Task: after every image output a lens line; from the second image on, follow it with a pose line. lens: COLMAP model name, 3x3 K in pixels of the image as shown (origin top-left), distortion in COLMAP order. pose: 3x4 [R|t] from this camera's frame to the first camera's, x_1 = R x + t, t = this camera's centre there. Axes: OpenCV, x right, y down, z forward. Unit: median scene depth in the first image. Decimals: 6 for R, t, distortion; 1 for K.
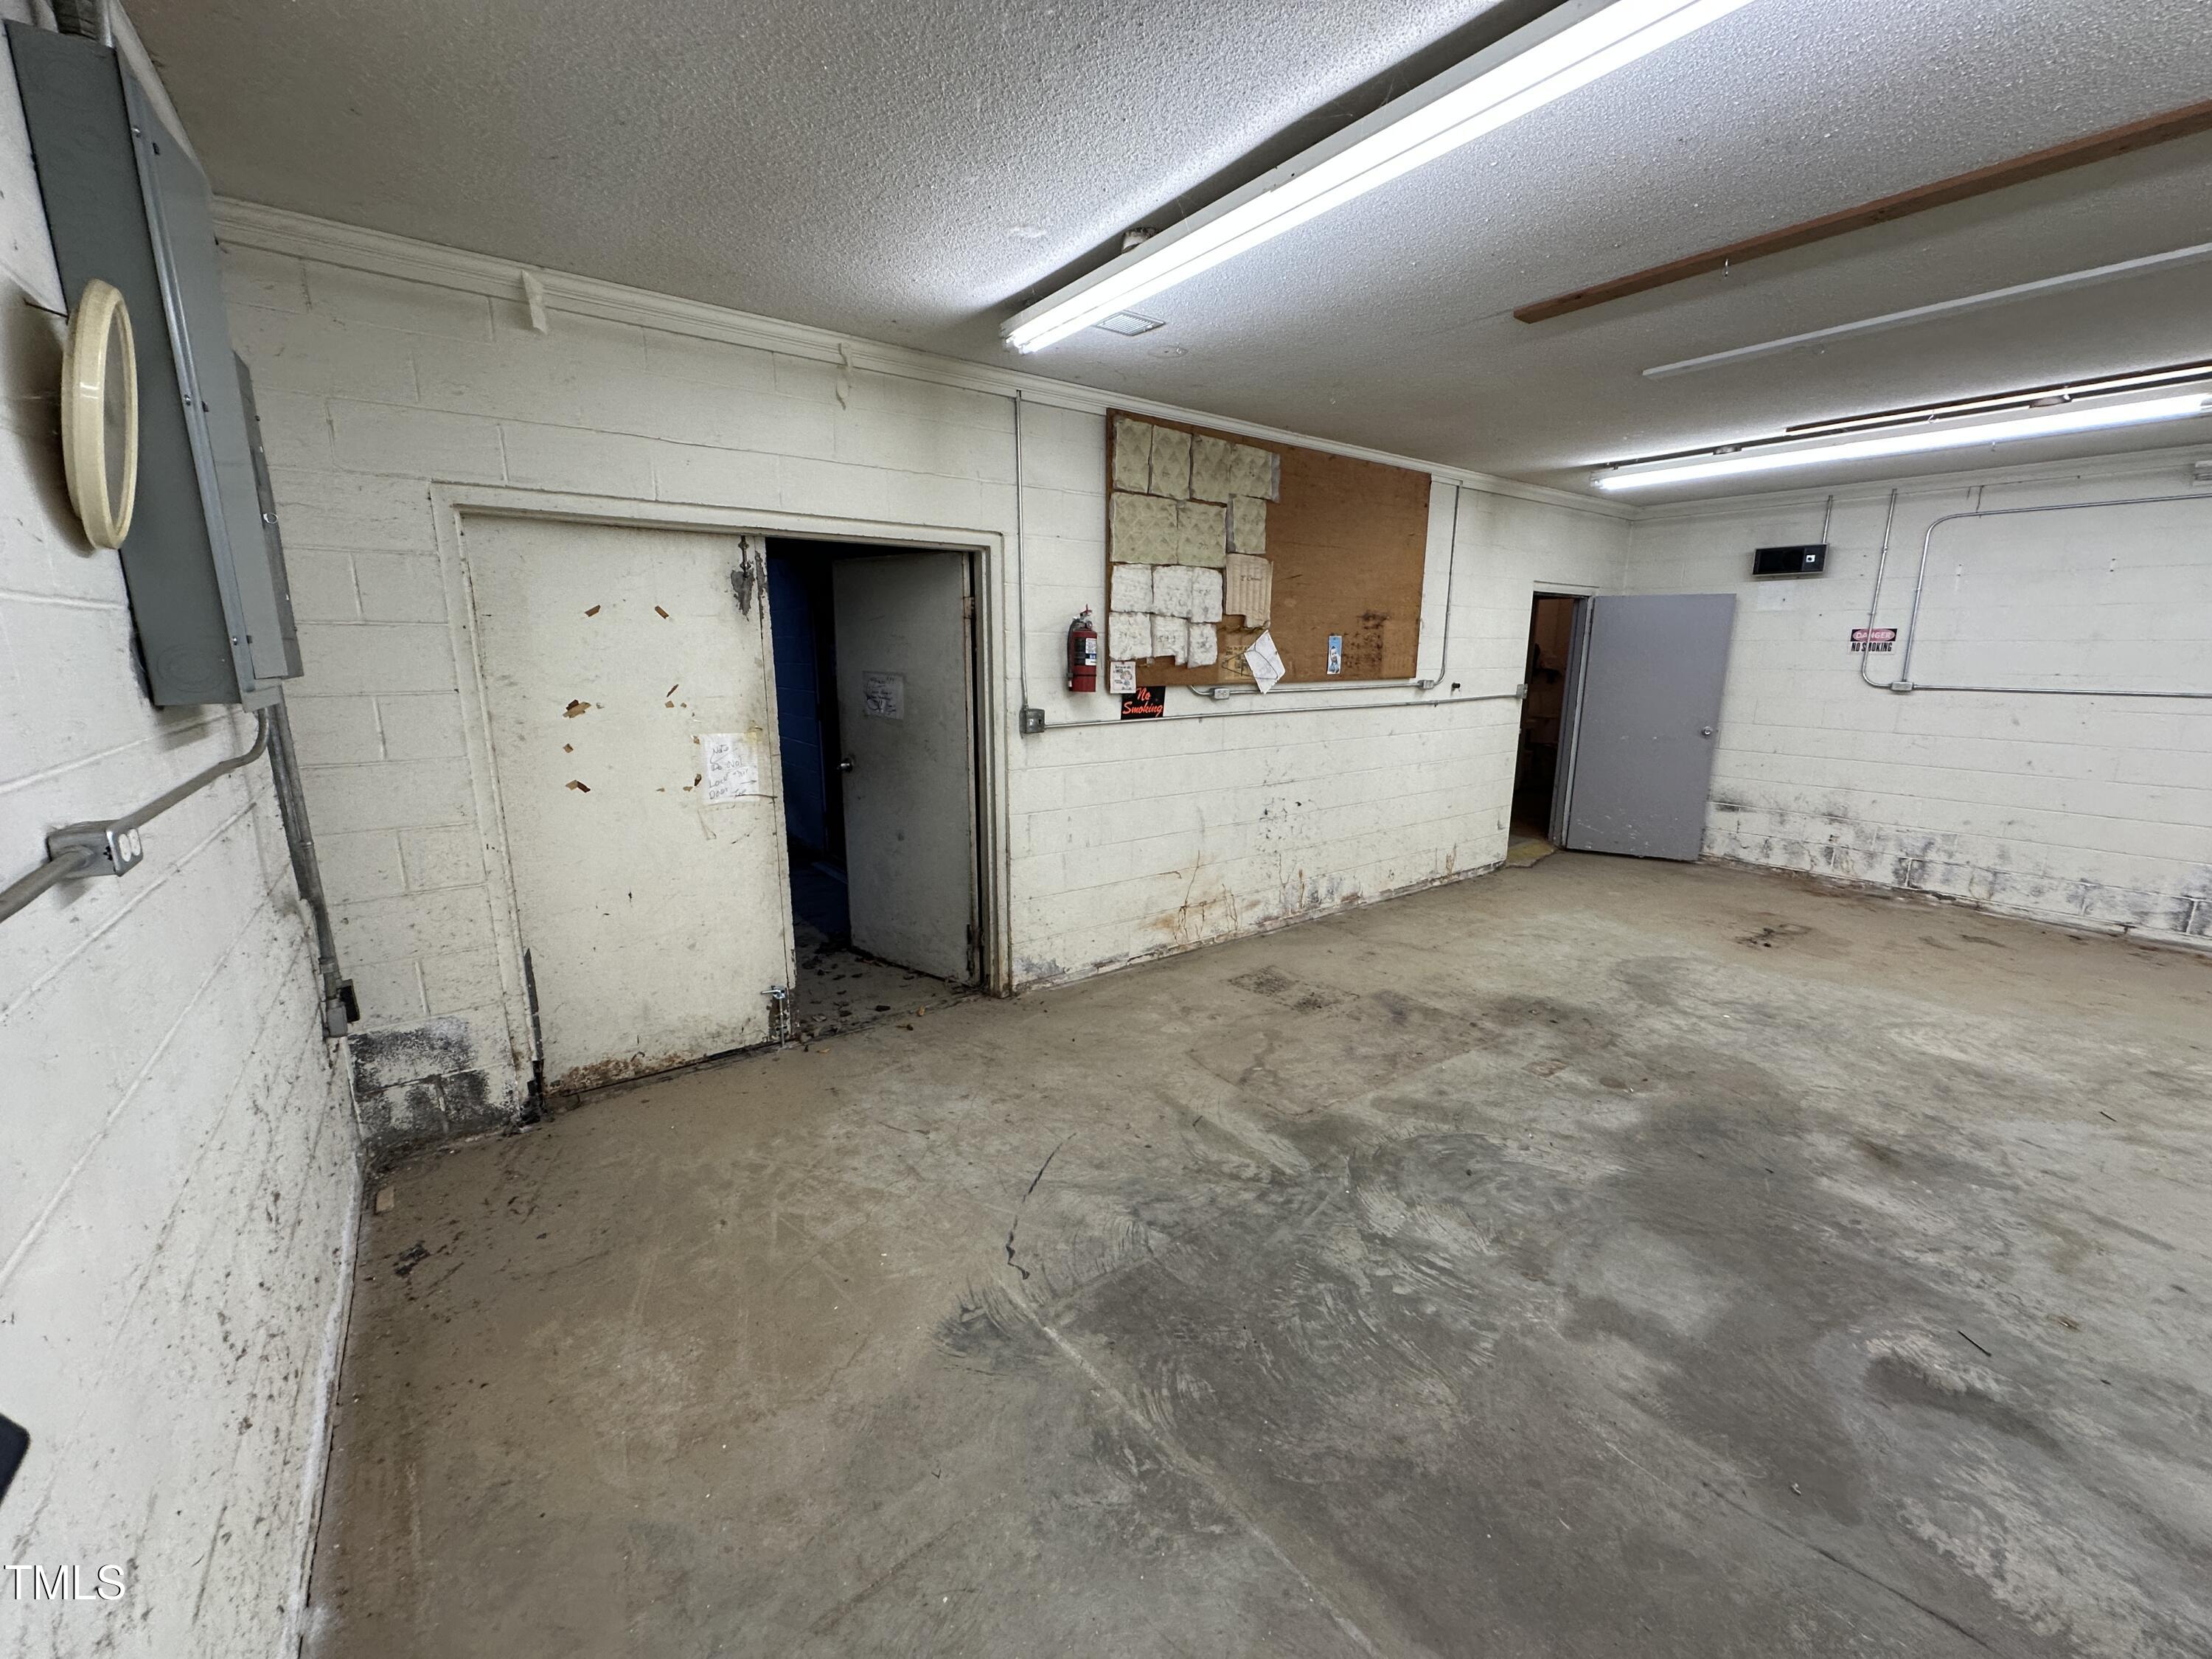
lens RADIAL K [[873.3, 0, 1106.0], [0, 873.3, 829.5], [0, 0, 1]] dist [0.000631, 0.000215]
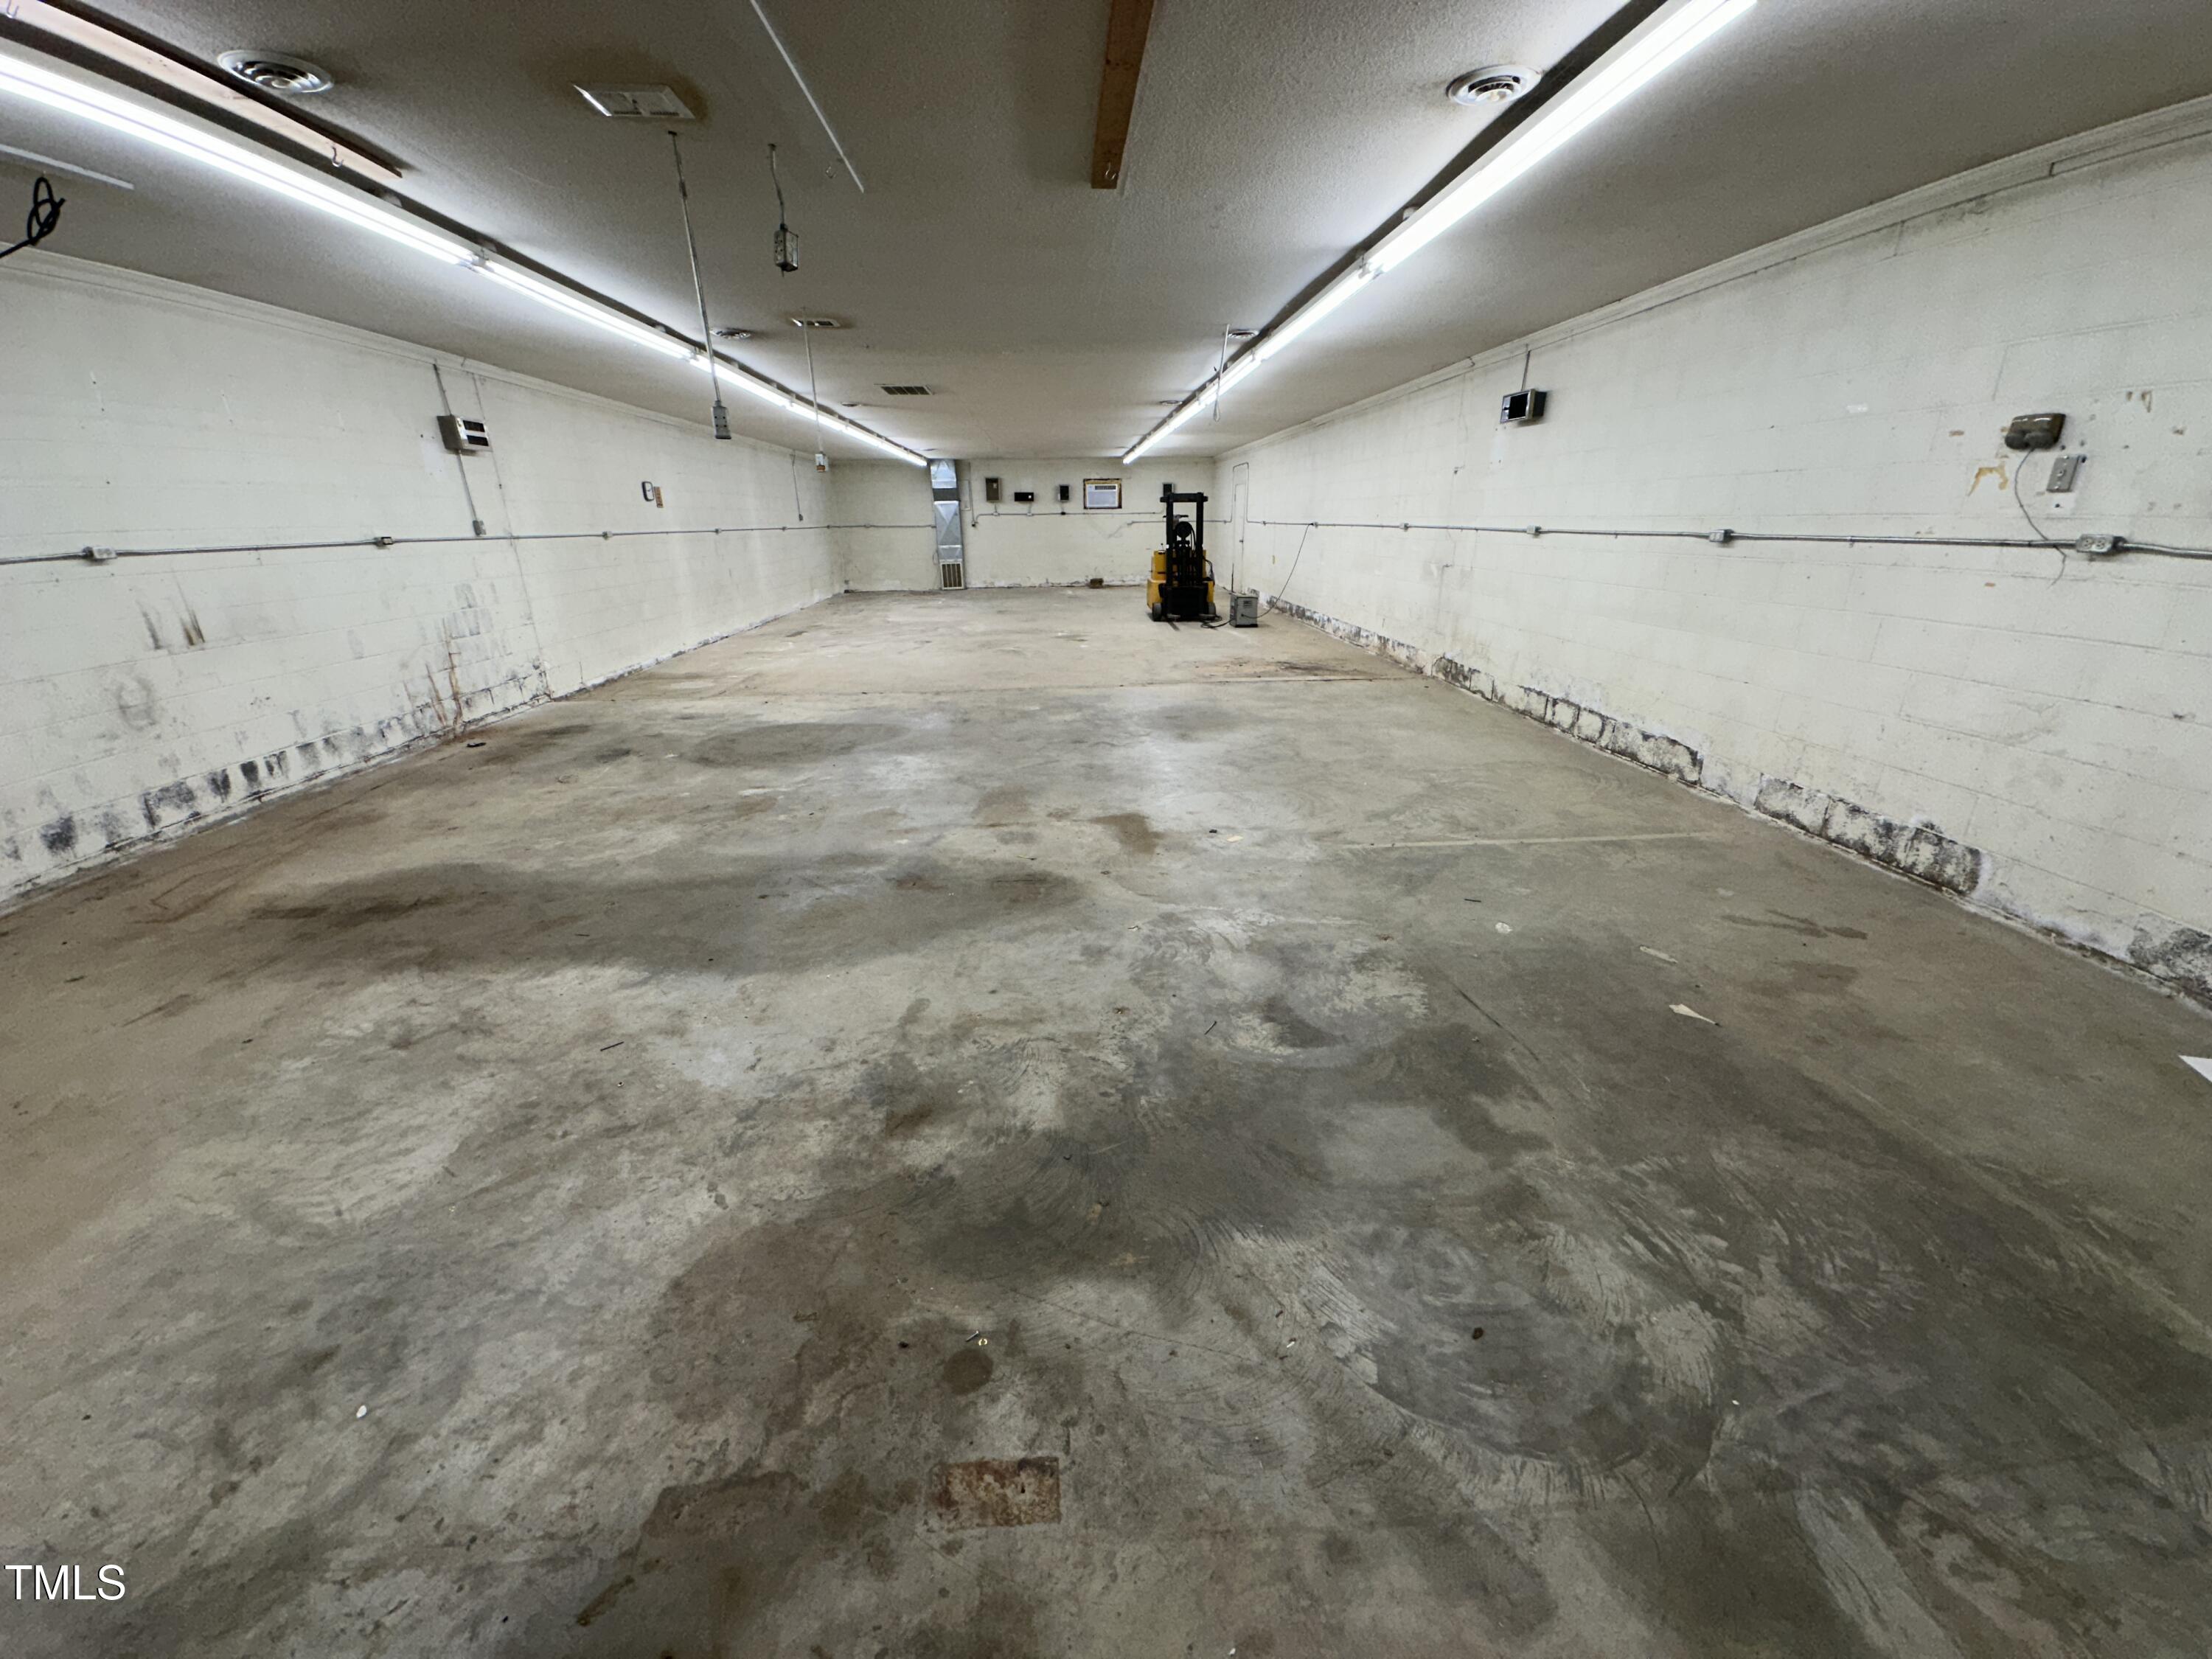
lens RADIAL K [[883.7, 0, 1101.4], [0, 883.7, 825.6], [0, 0, 1]] dist [0.003919, 0.000476]
pose [[-0.840480, -0.175746, 0.512549, 0.348902], [0.117195, 0.864584, 0.488631, -0.229569], [-0.529016, 0.470753, -0.706069, 1.287621]]
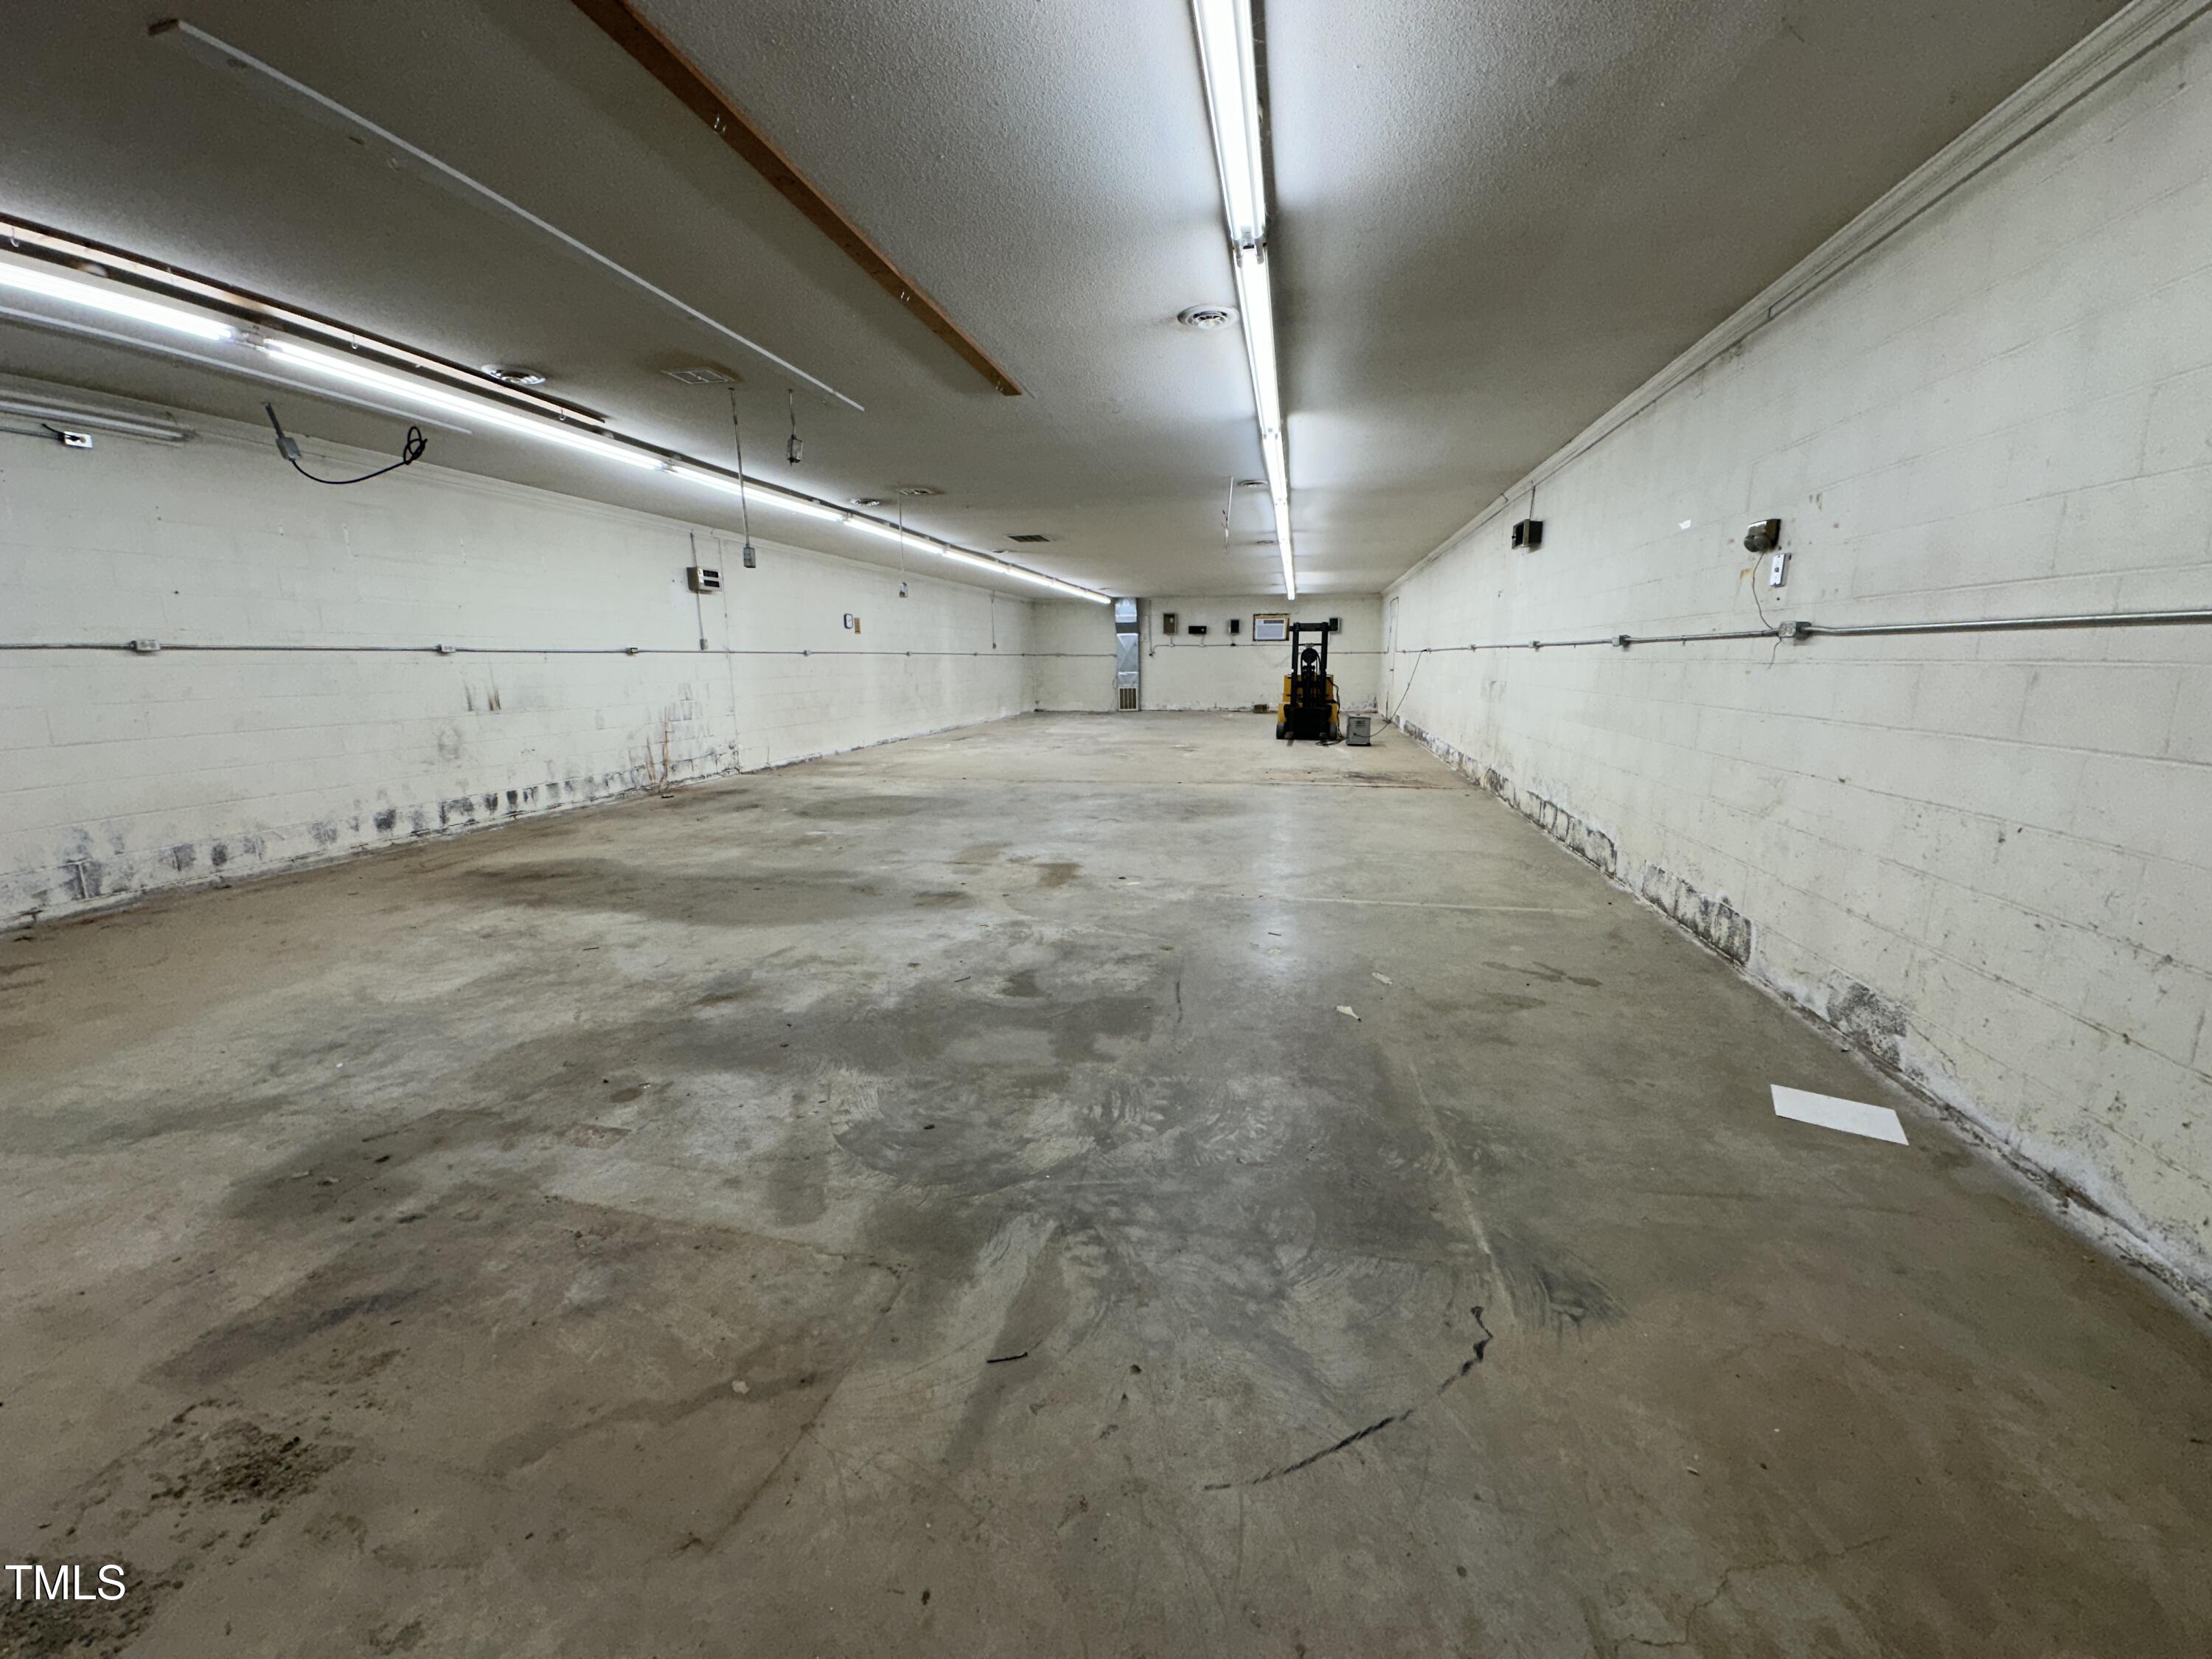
lens RADIAL K [[883.7, 0, 1101.4], [0, 883.7, 825.6], [0, 0, 1]] dist [0.003919, 0.000476]
pose [[-0.658936, -0.140836, 0.738897, -0.295961], [0.157569, 0.934678, 0.318669, -0.142188], [-0.735511, 0.326410, -0.593701, 1.191853]]
